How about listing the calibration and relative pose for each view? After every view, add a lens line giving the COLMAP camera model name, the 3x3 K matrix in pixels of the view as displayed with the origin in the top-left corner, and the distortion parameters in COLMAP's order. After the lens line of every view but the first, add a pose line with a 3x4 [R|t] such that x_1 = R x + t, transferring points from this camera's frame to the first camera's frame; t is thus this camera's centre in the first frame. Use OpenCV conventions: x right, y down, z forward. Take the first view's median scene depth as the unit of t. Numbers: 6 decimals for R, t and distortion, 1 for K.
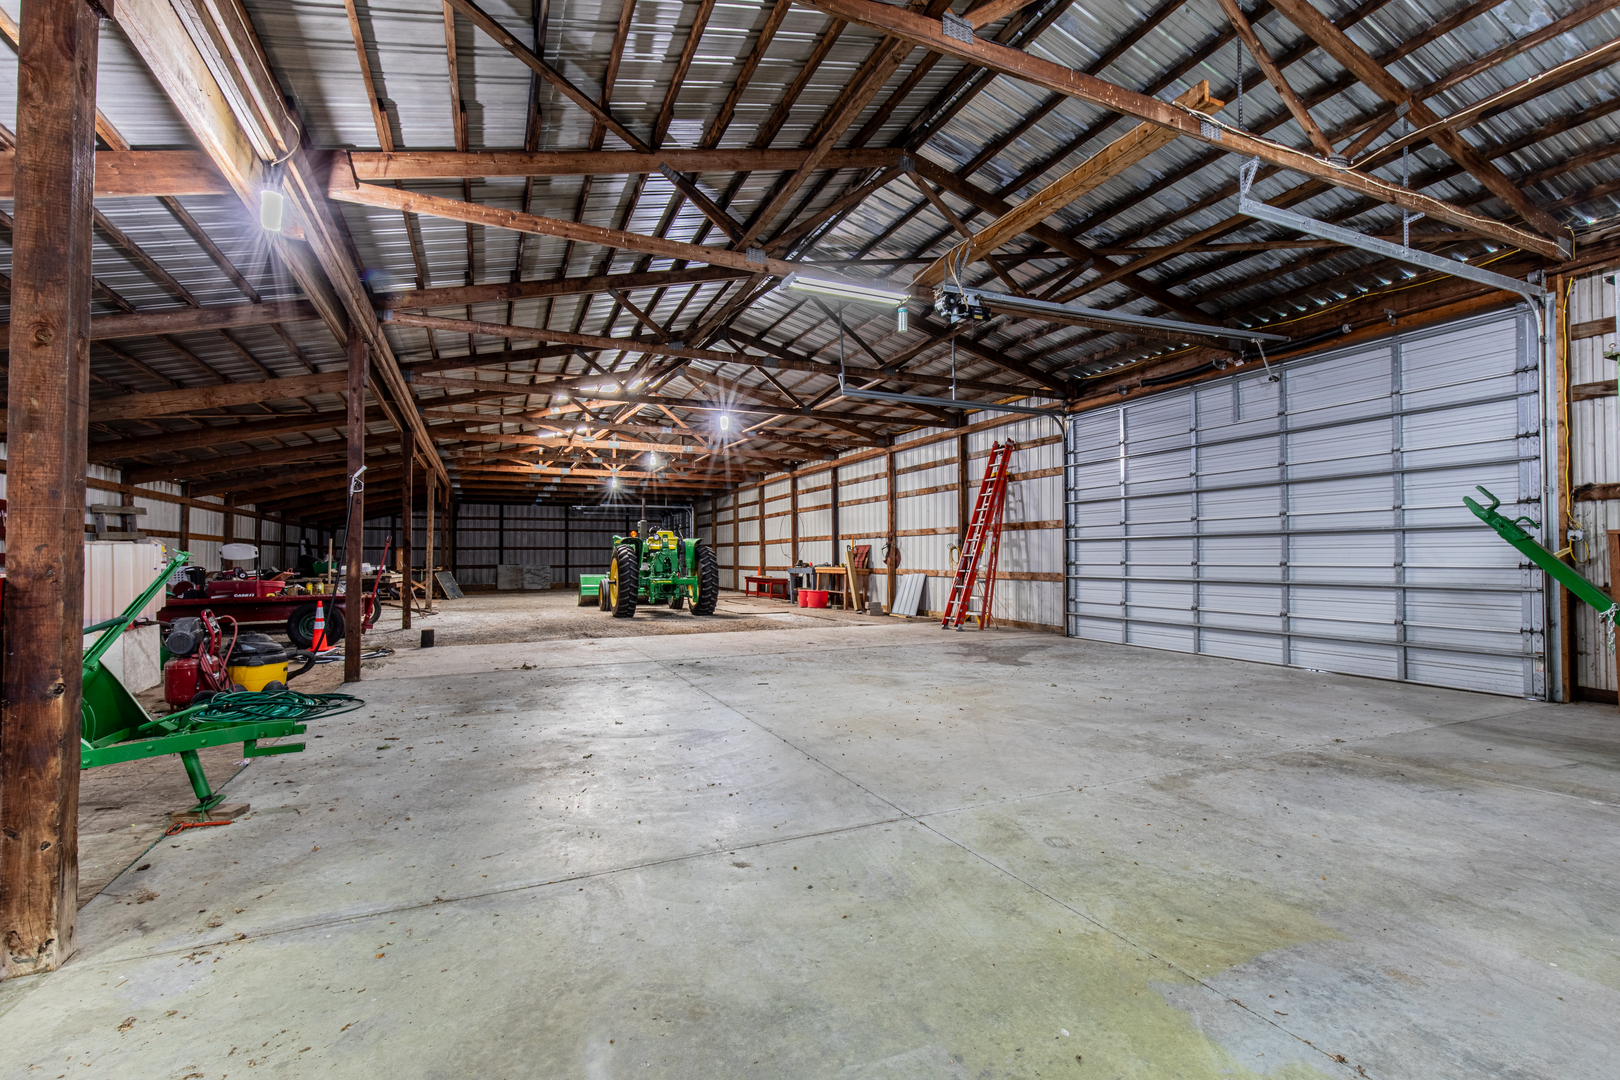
lens RADIAL K [[728.0, 0, 816.7], [0, 728.0, 547.1], [0, 0, 1]] dist [0.013858, -0.002473]
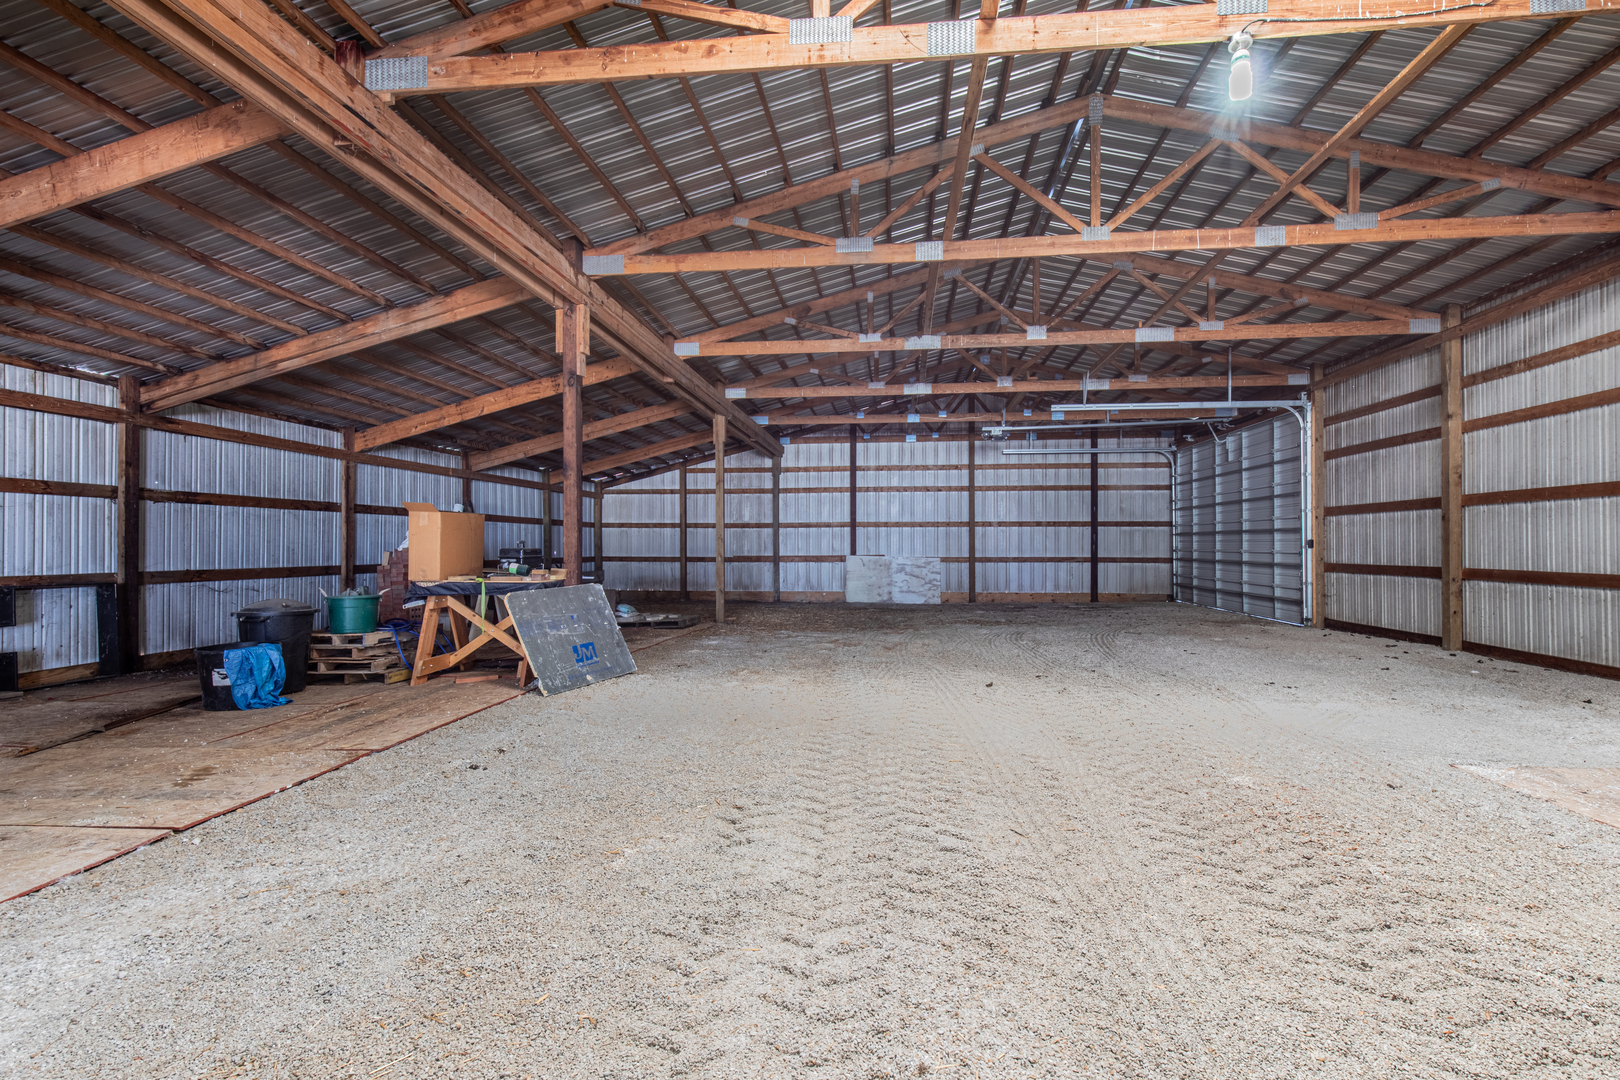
lens RADIAL K [[728.0, 0, 818.7], [0, 728.0, 536.7], [0, 0, 1]] dist [0.013858, -0.002473]
pose [[0.851414, -0.001237, -0.524493, -0.174040], [0.005917, 0.999956, 0.007246, 0.006540], [0.524461, -0.009273, 0.851384, 0.531274]]
